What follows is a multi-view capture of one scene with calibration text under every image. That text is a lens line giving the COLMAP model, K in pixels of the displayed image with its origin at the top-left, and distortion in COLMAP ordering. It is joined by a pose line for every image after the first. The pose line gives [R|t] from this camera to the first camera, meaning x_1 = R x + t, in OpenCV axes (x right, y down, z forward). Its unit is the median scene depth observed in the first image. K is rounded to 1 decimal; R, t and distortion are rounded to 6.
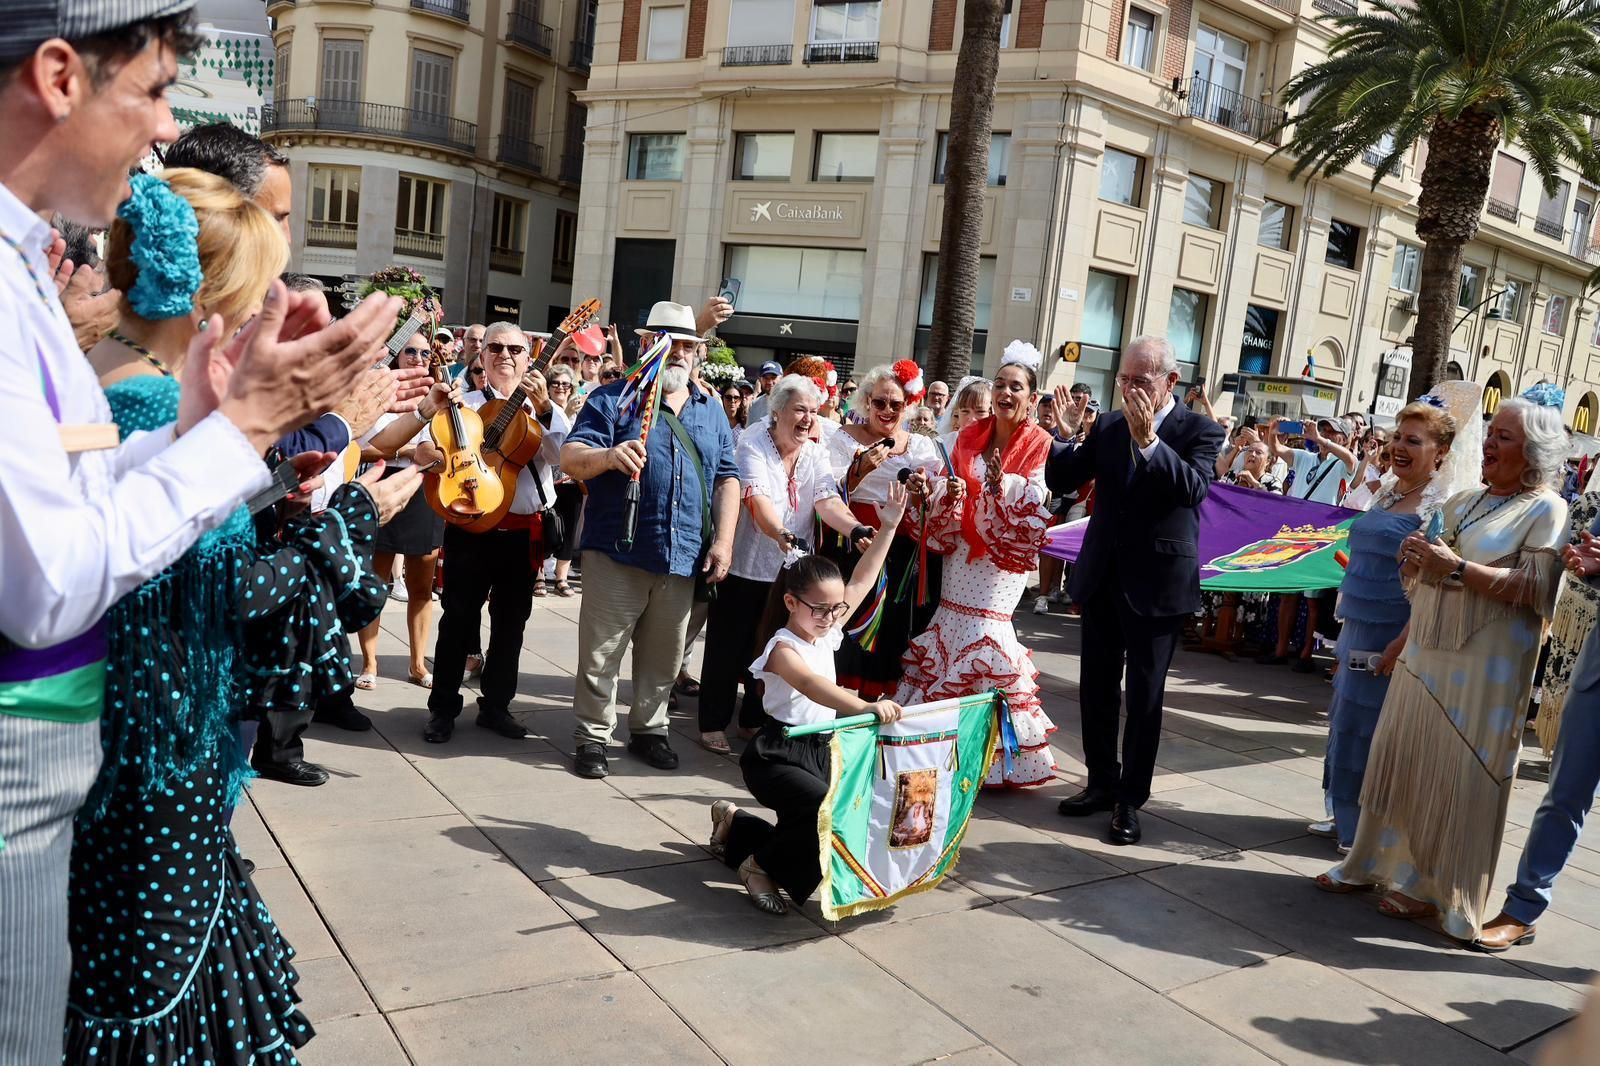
lens RADIAL K [[1189.7, 0, 757.1], [0, 1189.7, 603.3], [0, 0, 1]] dist [-0.132985, 0.077532]
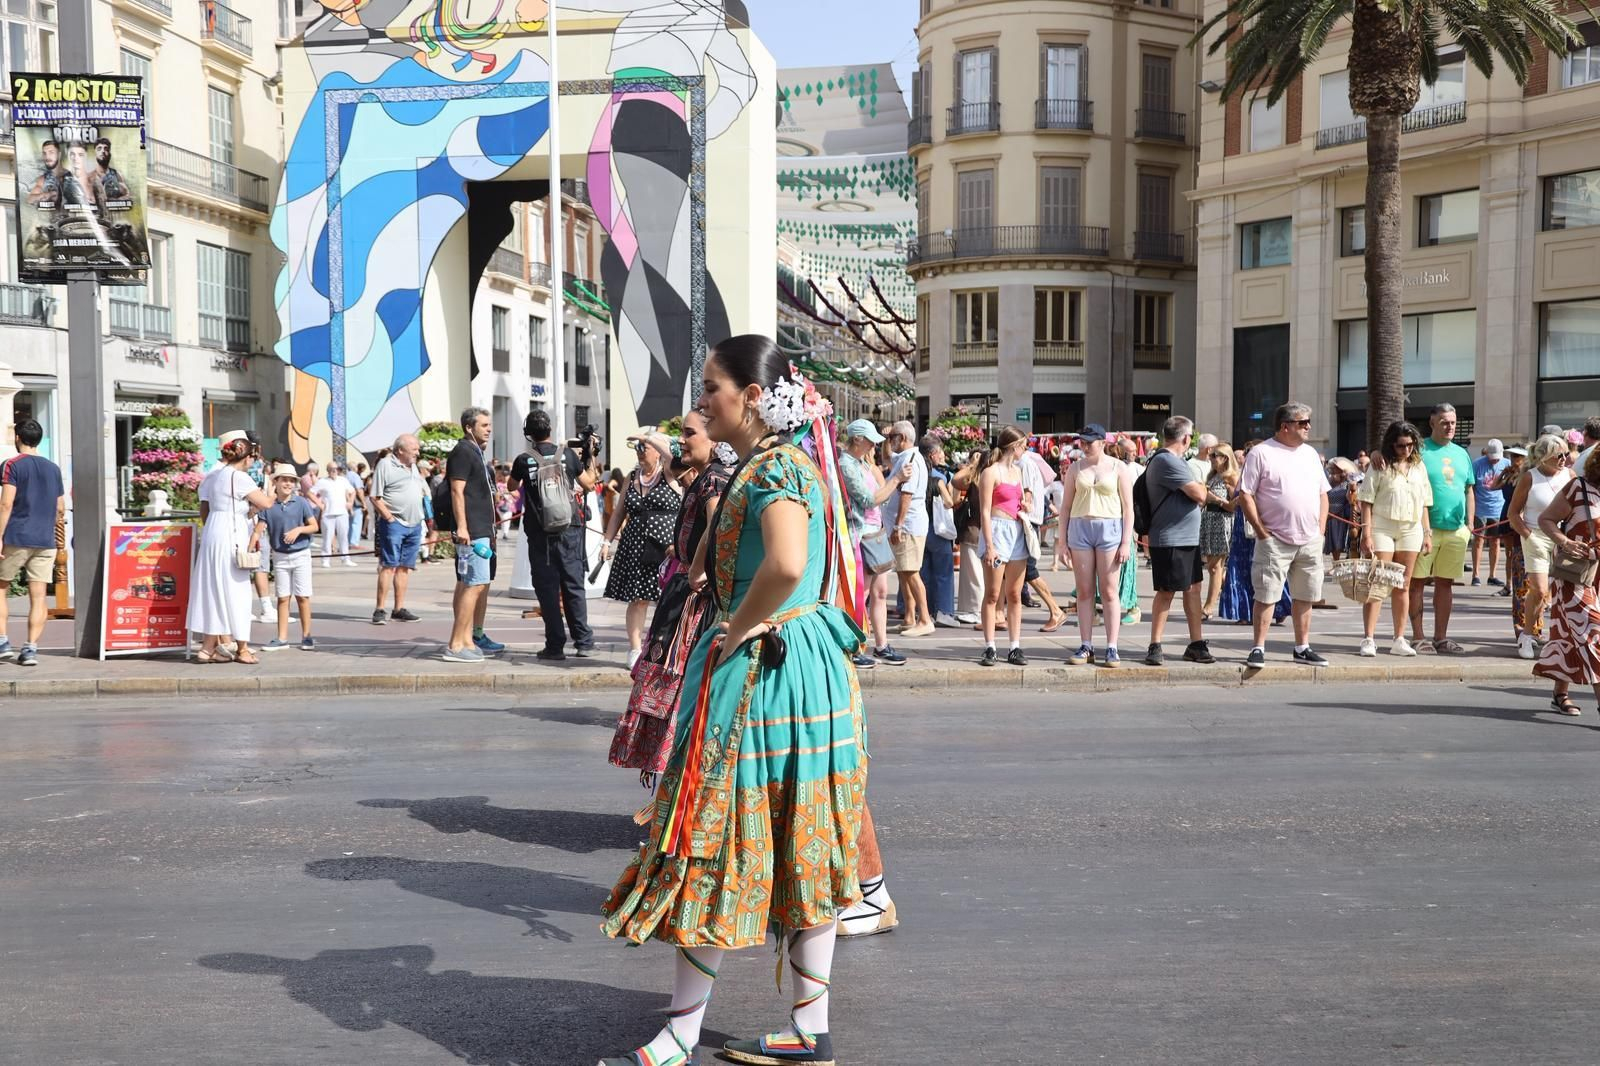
lens RADIAL K [[1766.1, 0, 768.4], [0, 1766.1, 538.3], [0, 0, 1]] dist [0.016411, 0.247128]
pose [[0.866521, -0.080499, -0.492606, 0.245022], [-0.000369, 0.986806, -0.161909, 0.103468], [0.499140, 0.140480, 0.855058, -0.434927]]
